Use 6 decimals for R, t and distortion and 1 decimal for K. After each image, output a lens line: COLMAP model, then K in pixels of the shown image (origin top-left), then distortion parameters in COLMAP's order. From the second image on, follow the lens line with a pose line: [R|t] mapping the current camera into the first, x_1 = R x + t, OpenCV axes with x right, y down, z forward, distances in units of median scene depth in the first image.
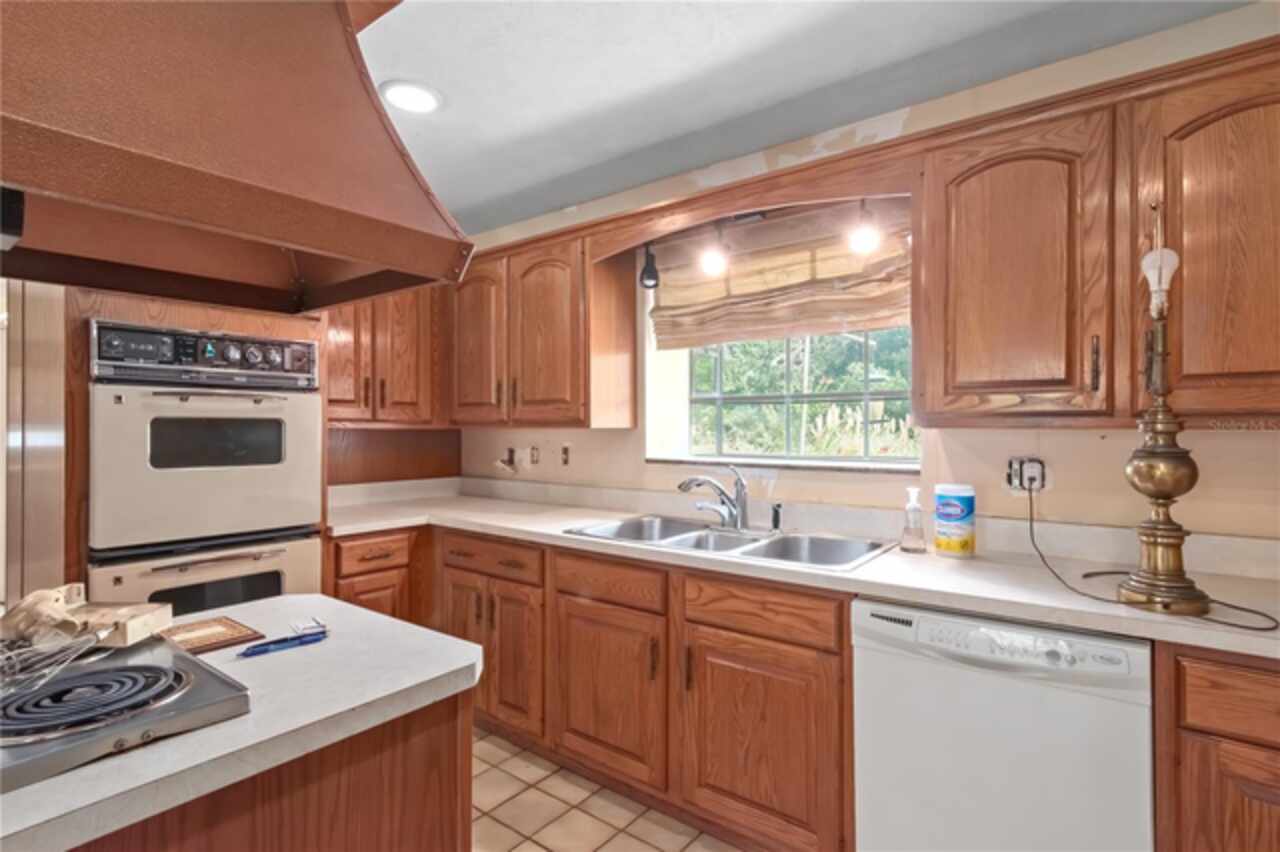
lens RADIAL K [[635.1, 0, 645.7], [0, 635.1, 423.2], [0, 0, 1]] dist [0.003184, -0.000095]
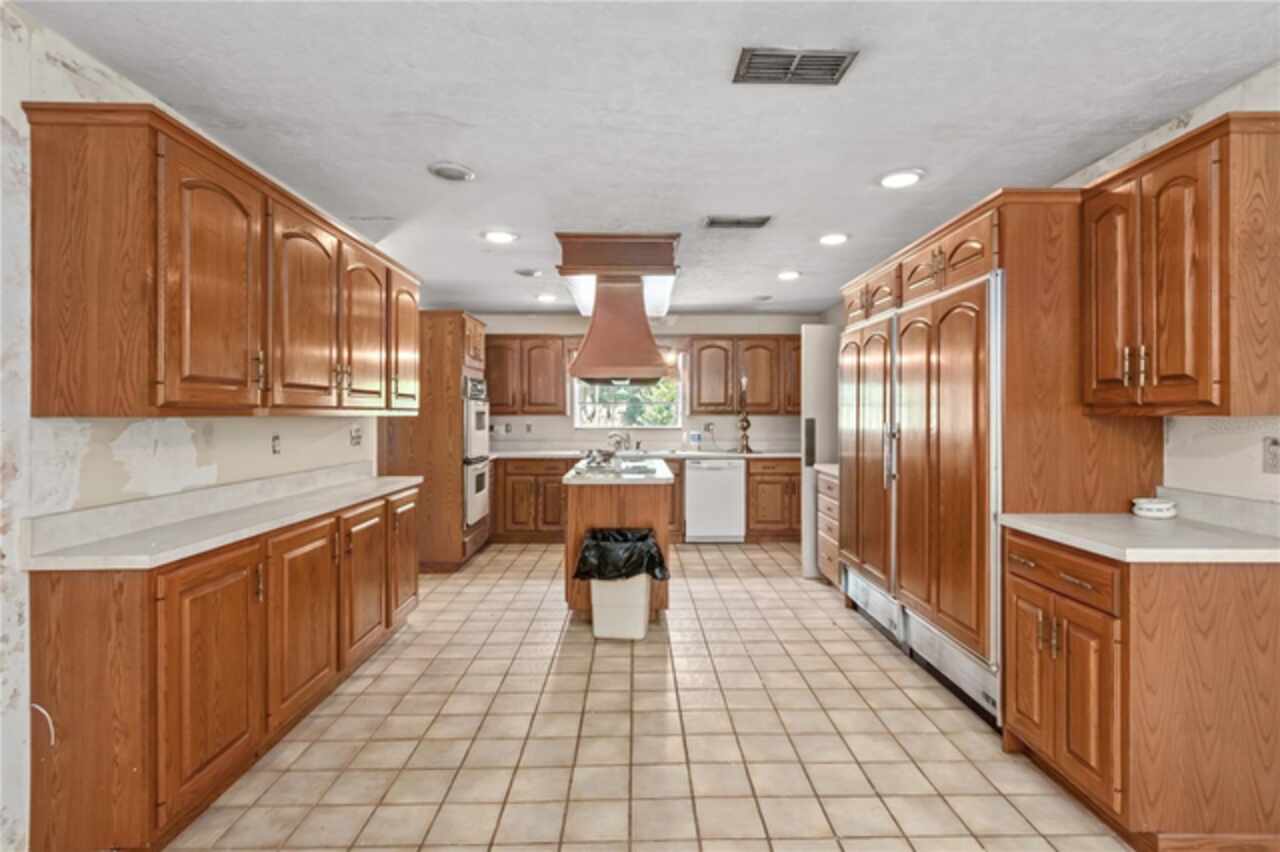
lens RADIAL K [[635.1, 0, 645.7], [0, 635.1, 423.2], [0, 0, 1]] dist [0.003184, -0.000095]
pose [[0.789862, -0.009857, 0.613205, -1.744462], [-0.003247, 0.999790, 0.020253, -0.016707], [-0.613276, -0.017988, 0.789664, -1.491209]]
